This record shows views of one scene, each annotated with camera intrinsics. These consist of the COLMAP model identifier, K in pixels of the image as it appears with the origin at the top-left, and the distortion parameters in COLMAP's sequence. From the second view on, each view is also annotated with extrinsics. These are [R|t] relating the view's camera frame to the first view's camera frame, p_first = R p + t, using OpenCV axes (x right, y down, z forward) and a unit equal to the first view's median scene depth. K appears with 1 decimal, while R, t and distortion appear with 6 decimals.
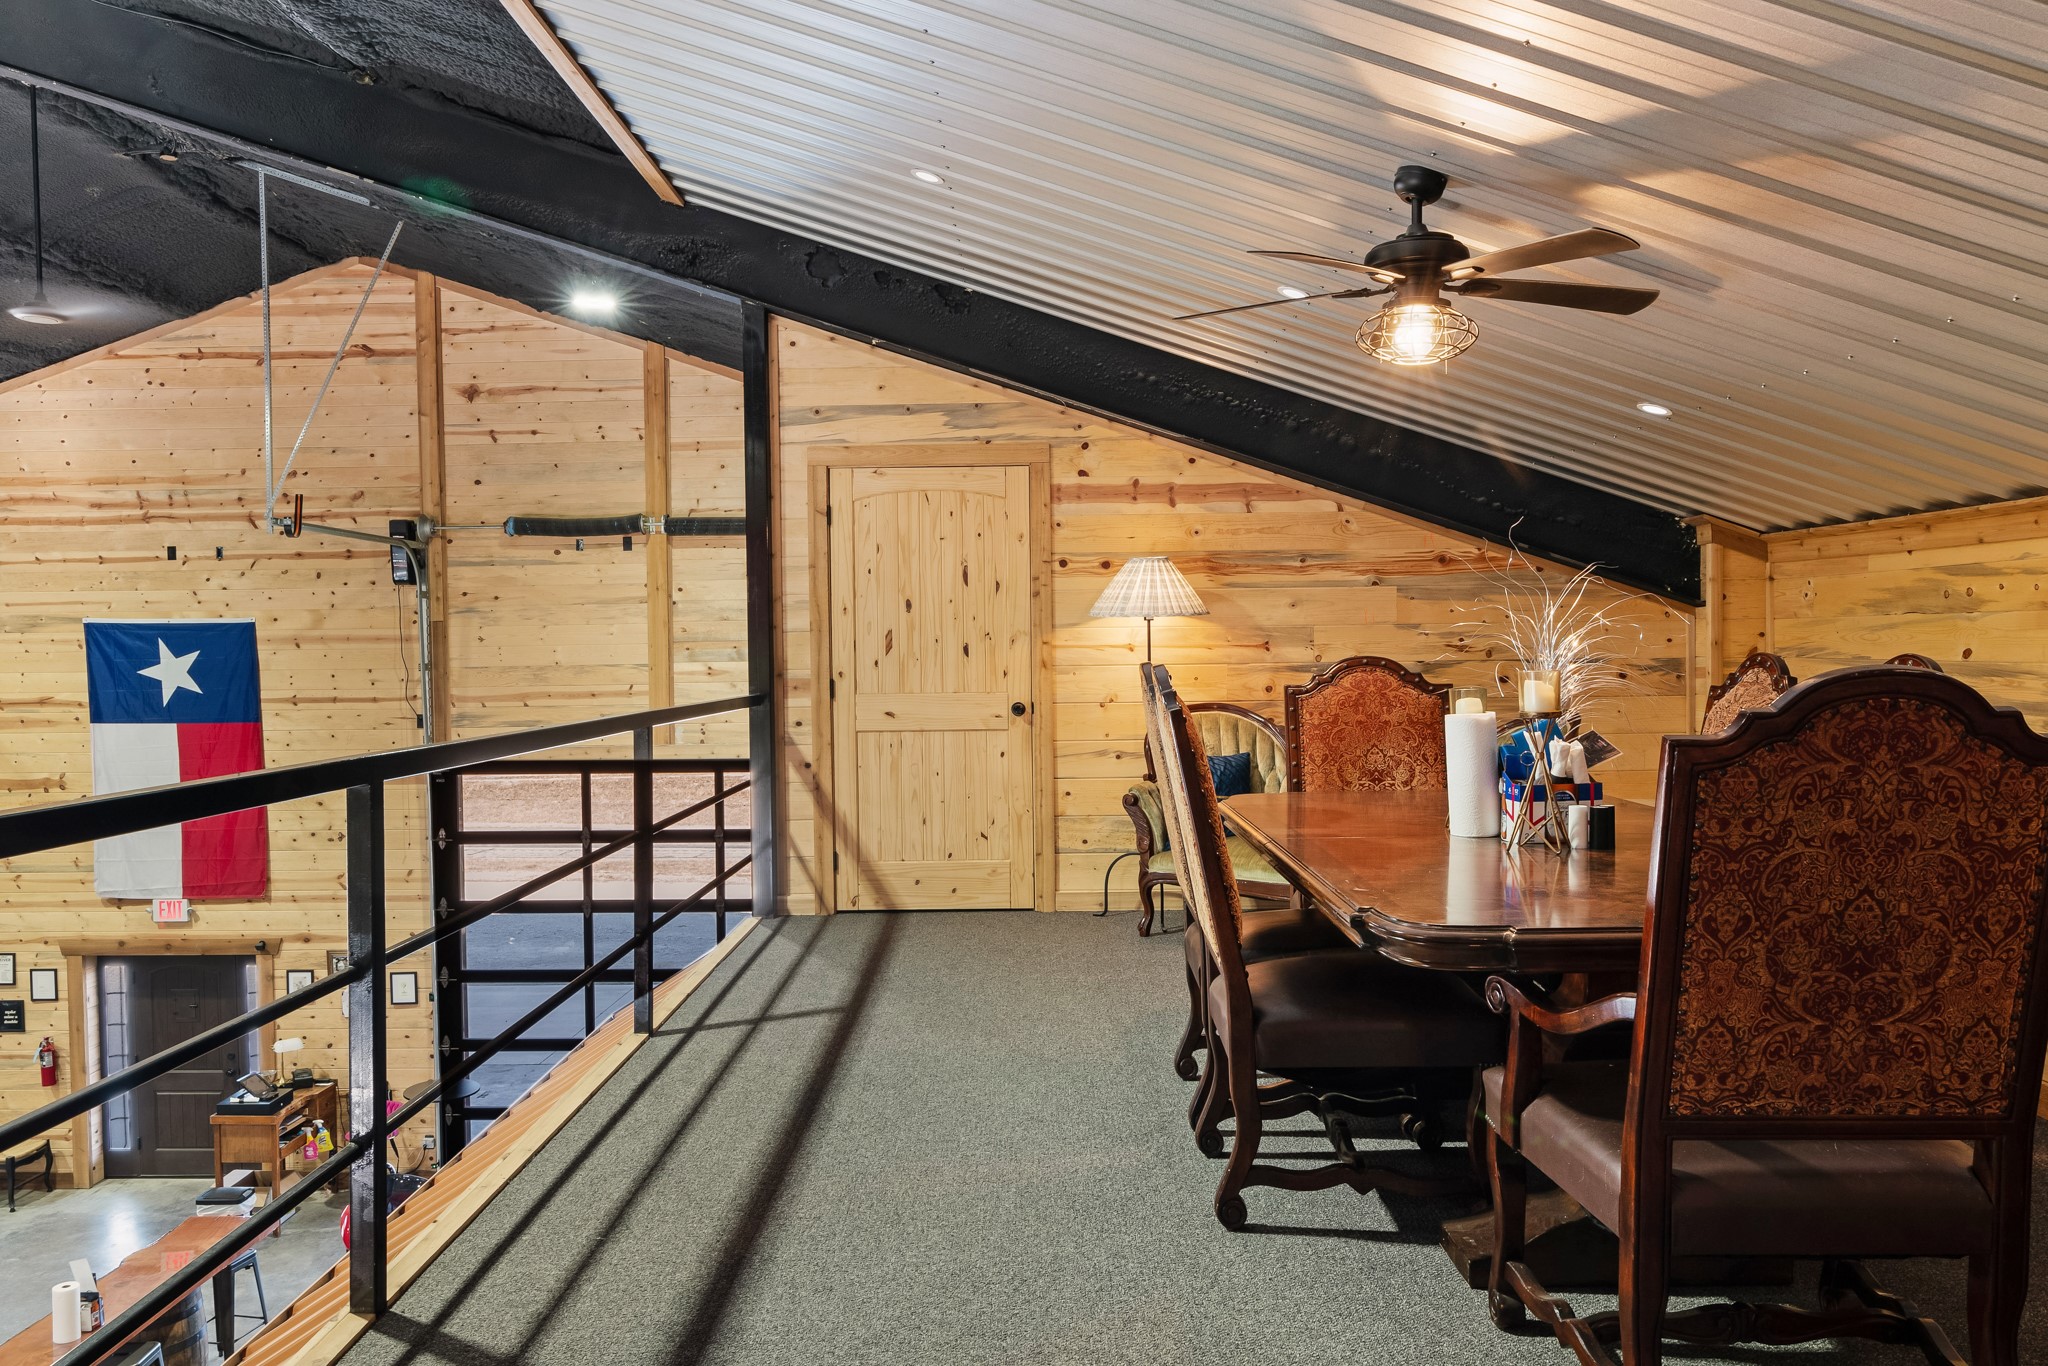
lens RADIAL K [[926.2, 0, 1025.8], [0, 926.2, 663.5], [0, 0, 1]] dist [-0.018926, 0.006311]
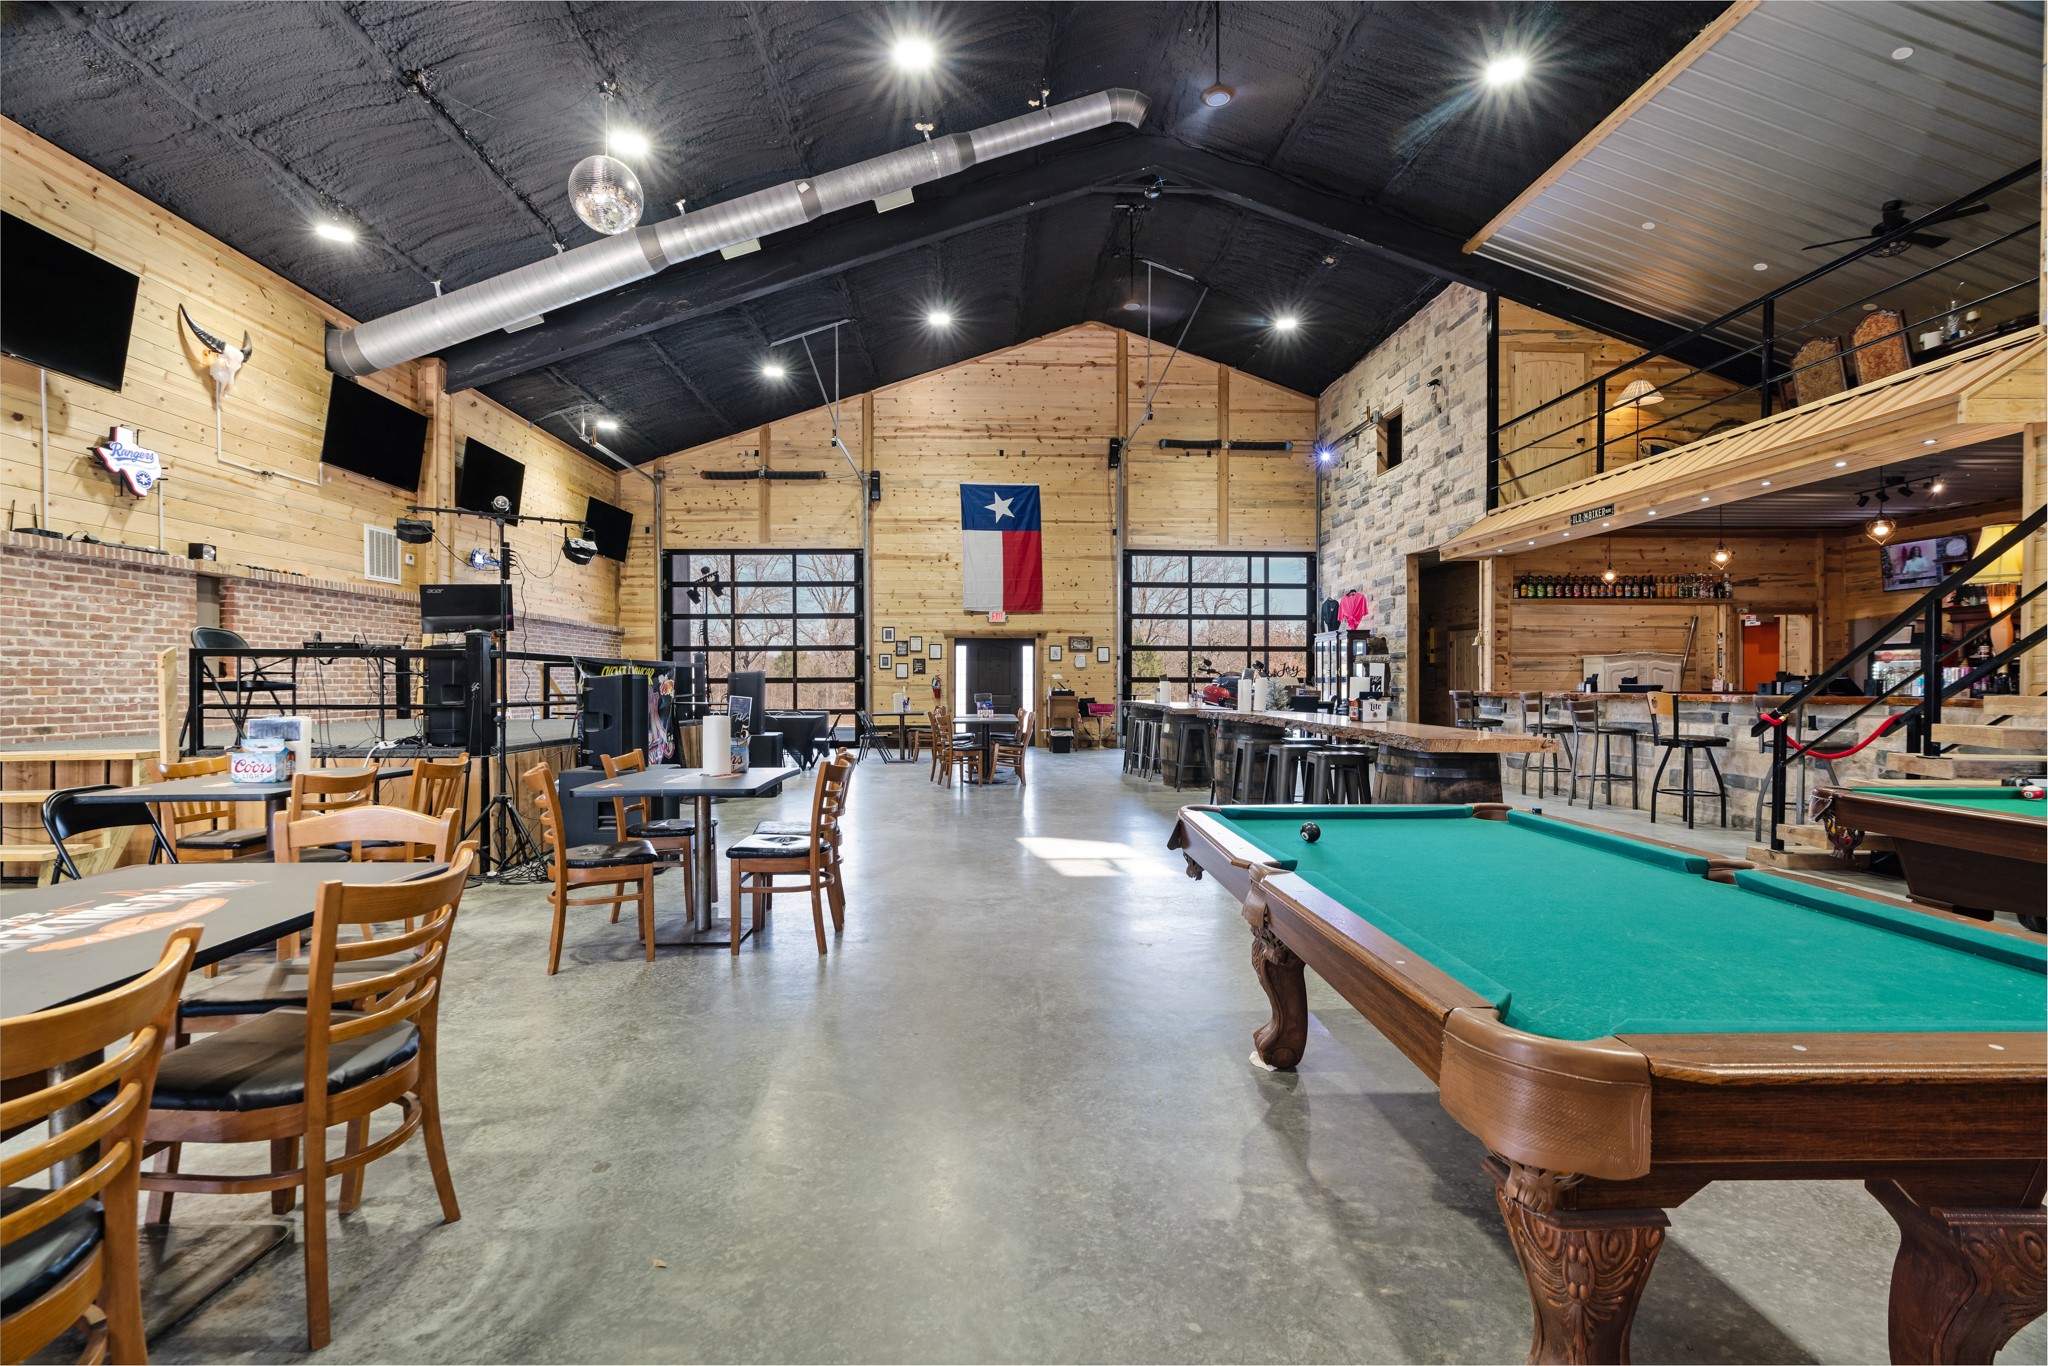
lens RADIAL K [[926.2, 0, 1030.4], [0, 926.2, 680.5], [0, 0, 1]] dist [-0.018926, 0.006311]
pose [[0.999155, 0.010947, 0.039627, -0.944067], [-0.010397, 0.999847, -0.014077, 0.451182], [-0.039775, 0.013653, 0.999115, -1.194023]]
